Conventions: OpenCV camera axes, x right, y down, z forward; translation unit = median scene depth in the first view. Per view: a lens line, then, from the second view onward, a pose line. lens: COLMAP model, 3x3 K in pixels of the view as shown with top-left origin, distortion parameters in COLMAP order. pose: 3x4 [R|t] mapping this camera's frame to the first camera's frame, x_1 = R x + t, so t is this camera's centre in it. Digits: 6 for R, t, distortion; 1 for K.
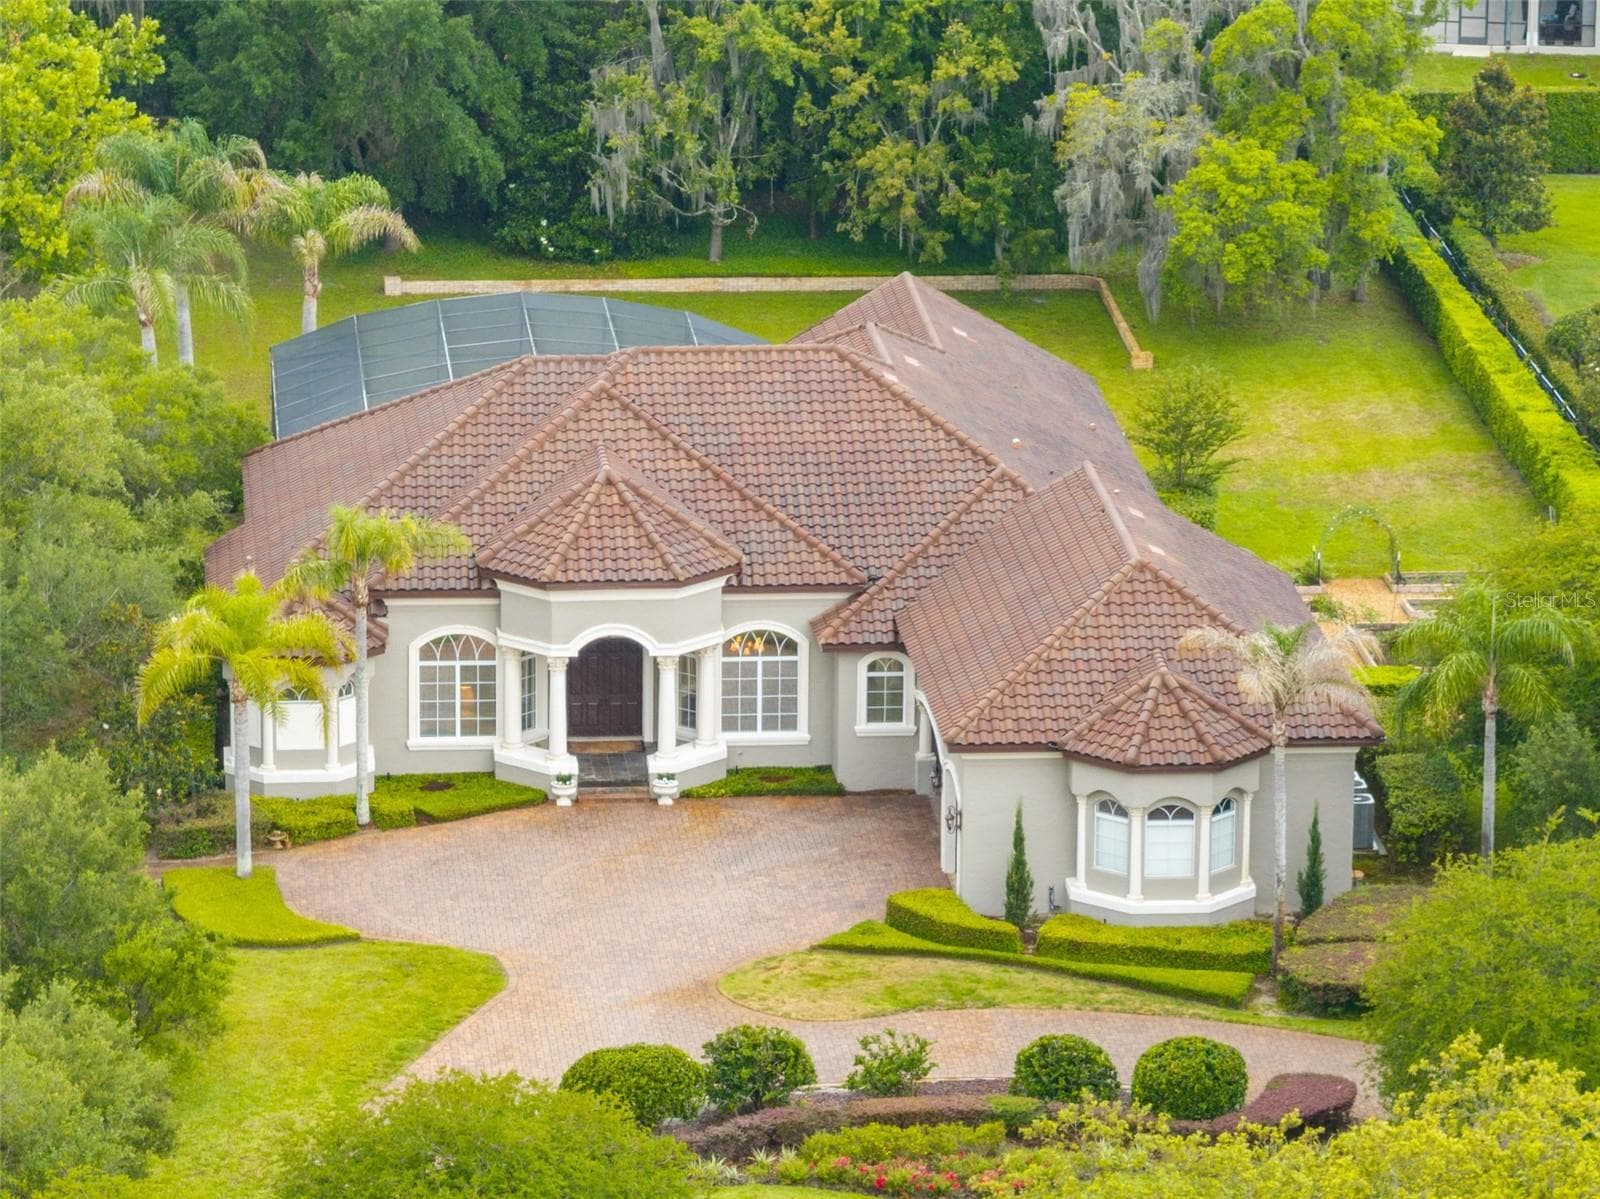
lens RADIAL K [[6942.3, 0, 922.0], [0, 6942.3, 599.7], [0, 0, 1]] dist [0.102541, -1.159428]
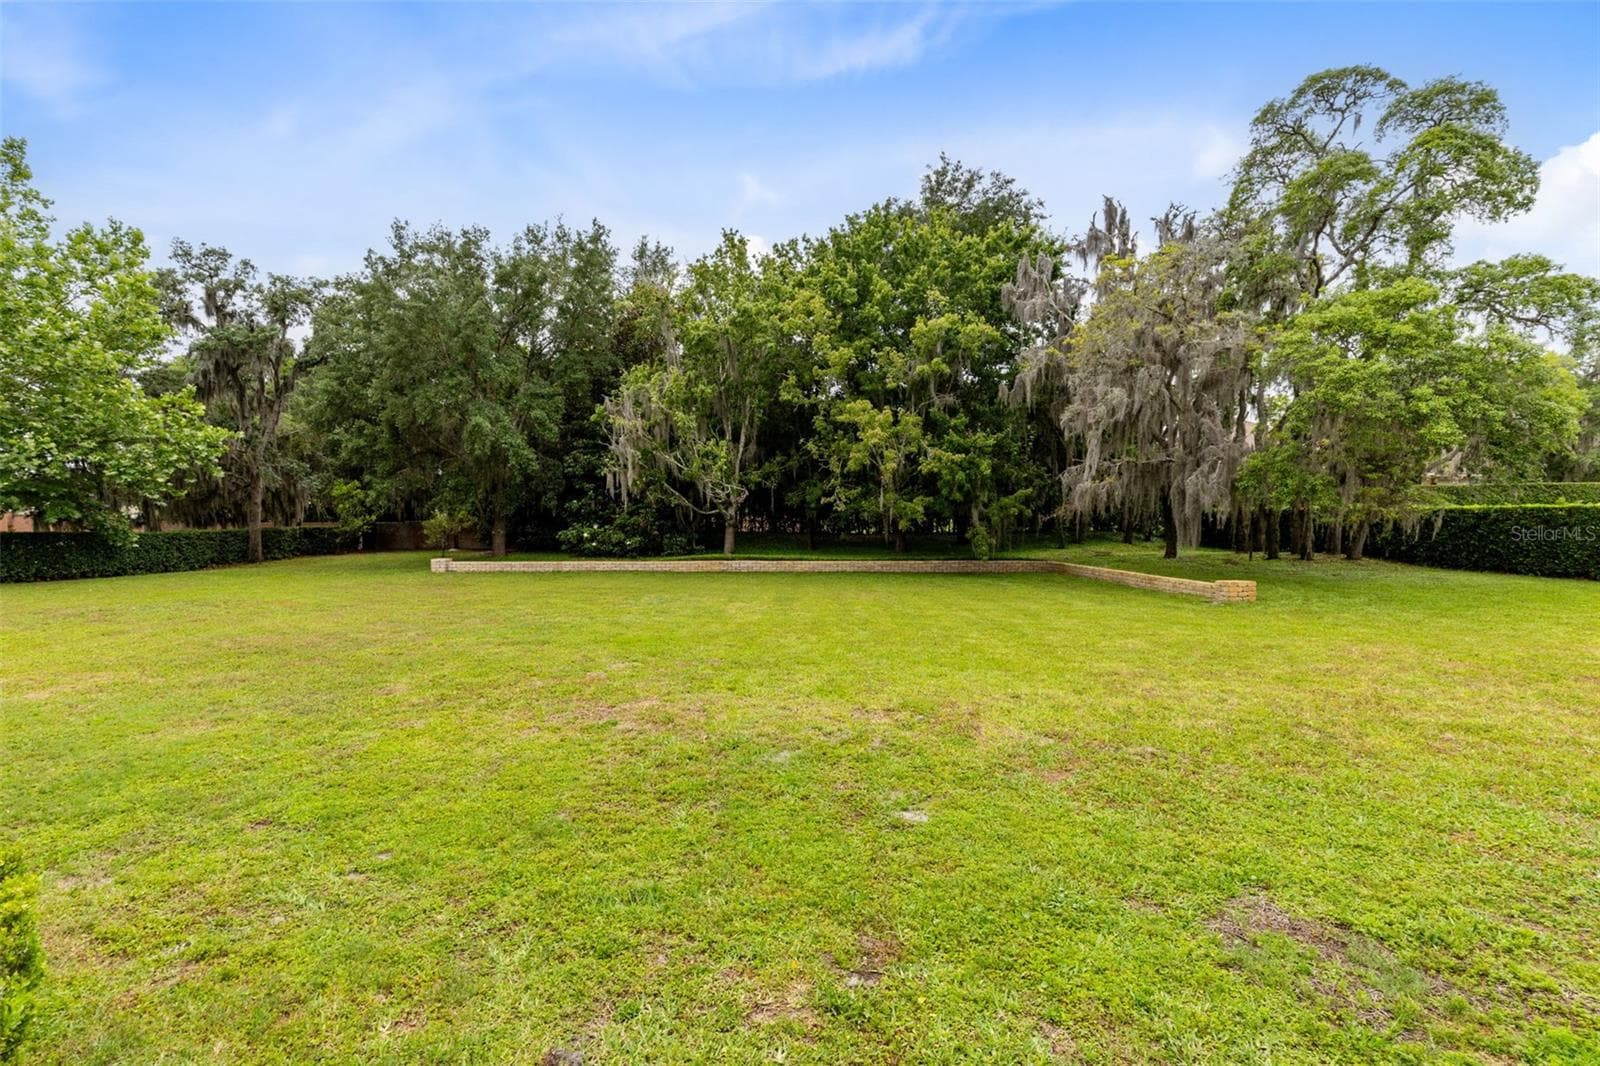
lens RADIAL K [[706.2, 0, 800.0], [0, 706.2, 533.0], [0, 0, 1]] dist [0.005921, 0.000093]
pose [[0.996990, -0.013232, -0.076399, -0.007172], [-0.006562, 0.967396, -0.253184, -0.020743], [0.077258, 0.252924, 0.964397, 0.895483]]
